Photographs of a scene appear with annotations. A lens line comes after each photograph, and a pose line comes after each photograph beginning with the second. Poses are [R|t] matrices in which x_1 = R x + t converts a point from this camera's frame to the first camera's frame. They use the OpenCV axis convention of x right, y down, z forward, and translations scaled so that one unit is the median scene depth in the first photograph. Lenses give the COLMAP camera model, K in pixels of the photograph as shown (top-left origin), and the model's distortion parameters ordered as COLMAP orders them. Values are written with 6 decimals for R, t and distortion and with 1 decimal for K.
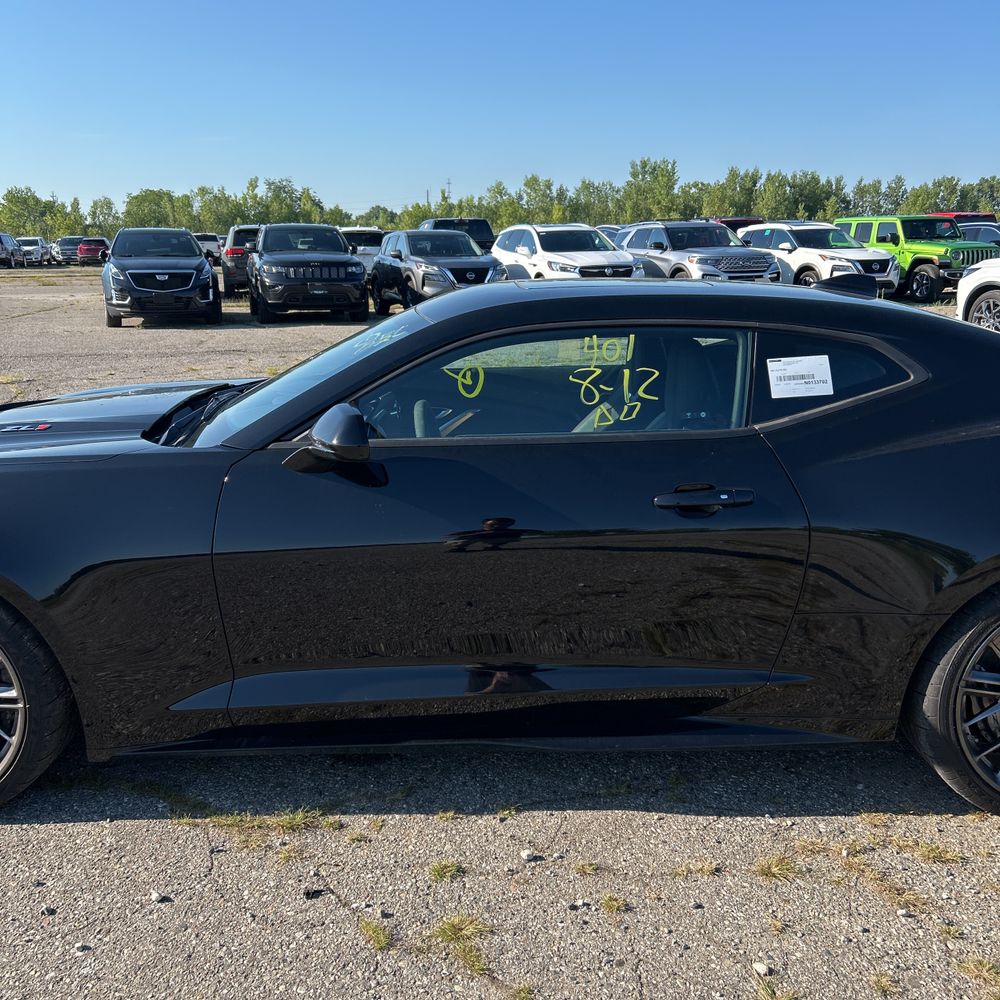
lens RADIAL K [[1001.8, 0, 494.8], [0, 1001.8, 499.7], [0, 0, 1]] dist [0.060535, -0.117761]
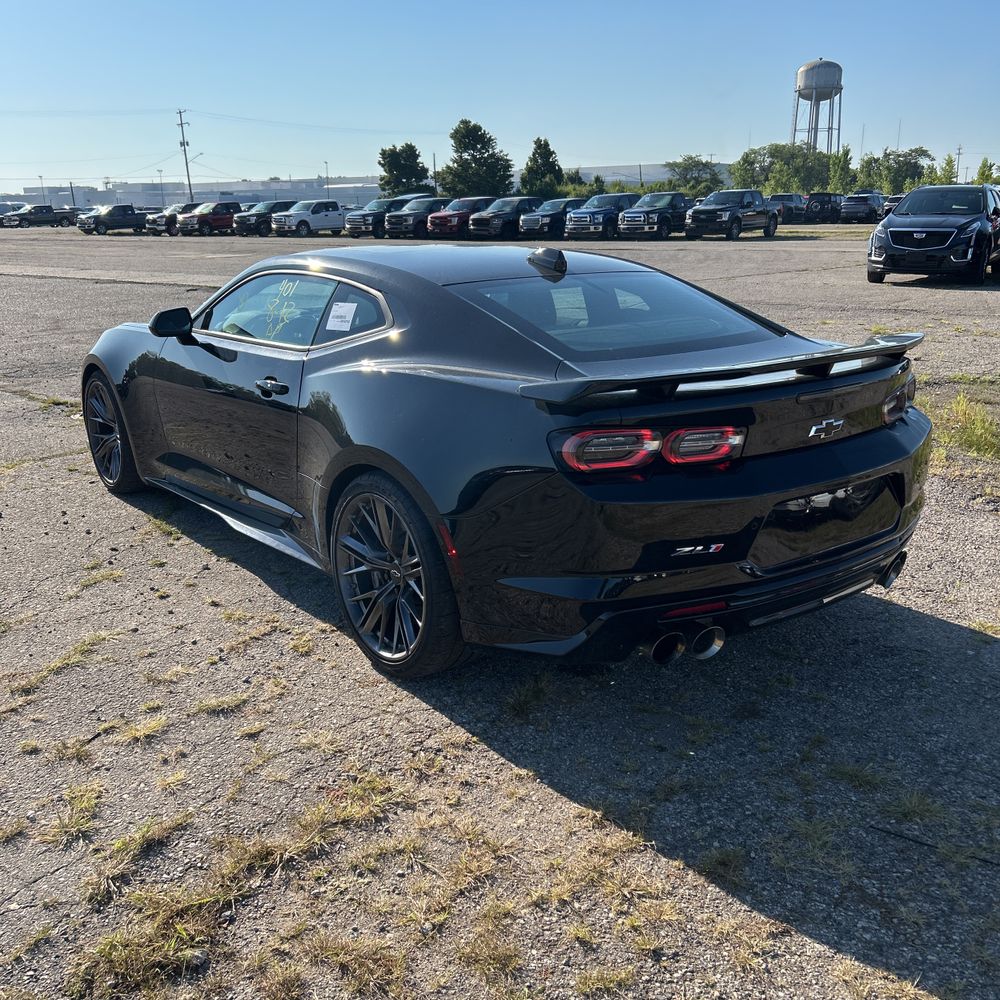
lens RADIAL K [[1021.9, 0, 495.8], [0, 1021.9, 484.8], [0, 0, 1]] dist [0.006097, -0.010068]
pose [[0.617812, 0.203594, -0.759512, 0.215323], [-0.183788, 0.976534, 0.112269, -0.012185], [0.764546, 0.070228, 0.640732, 0.032317]]
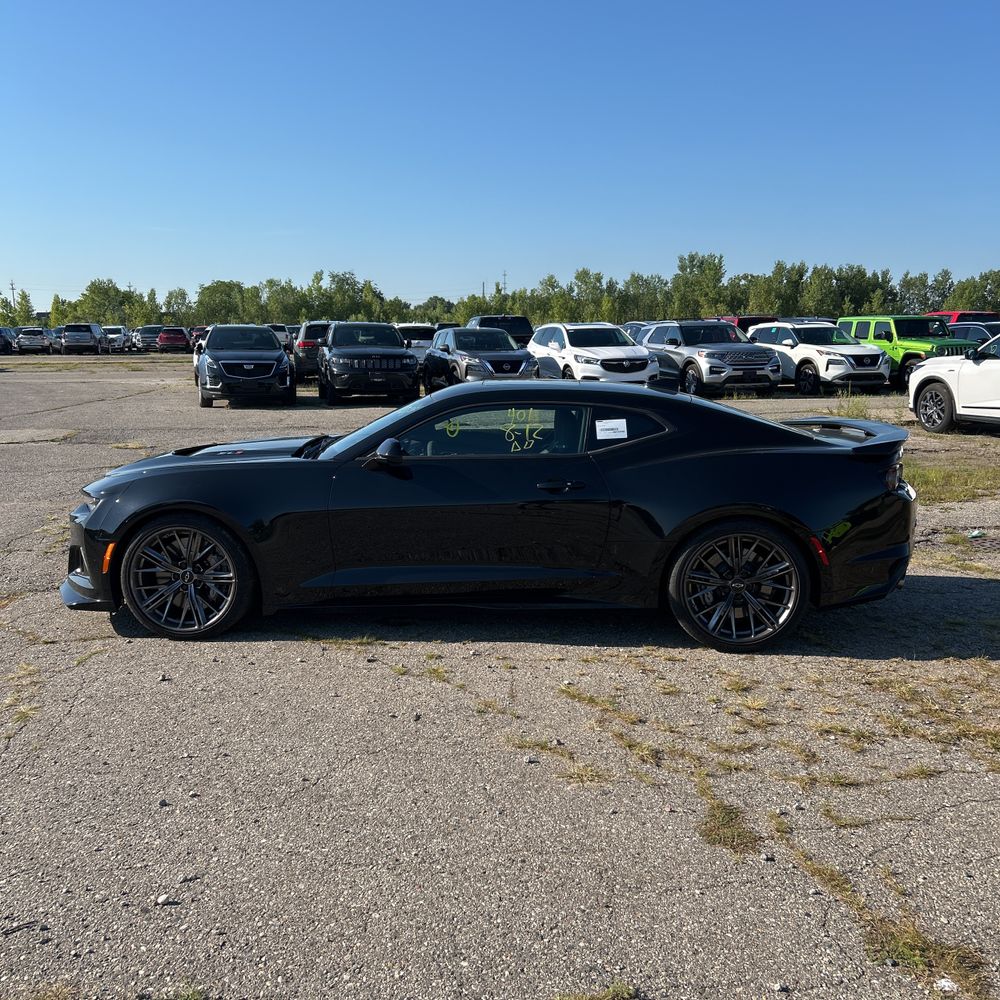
lens RADIAL K [[991.6, 0, 496.1], [0, 991.6, 481.6], [0, 0, 1]] dist [0.114523, -0.301906]
pose [[0.998670, 0.012711, -0.049963, 0.022764], [-0.017651, 0.994860, -0.099709, 0.025895], [0.048439, 0.100458, 0.993761, -0.138078]]
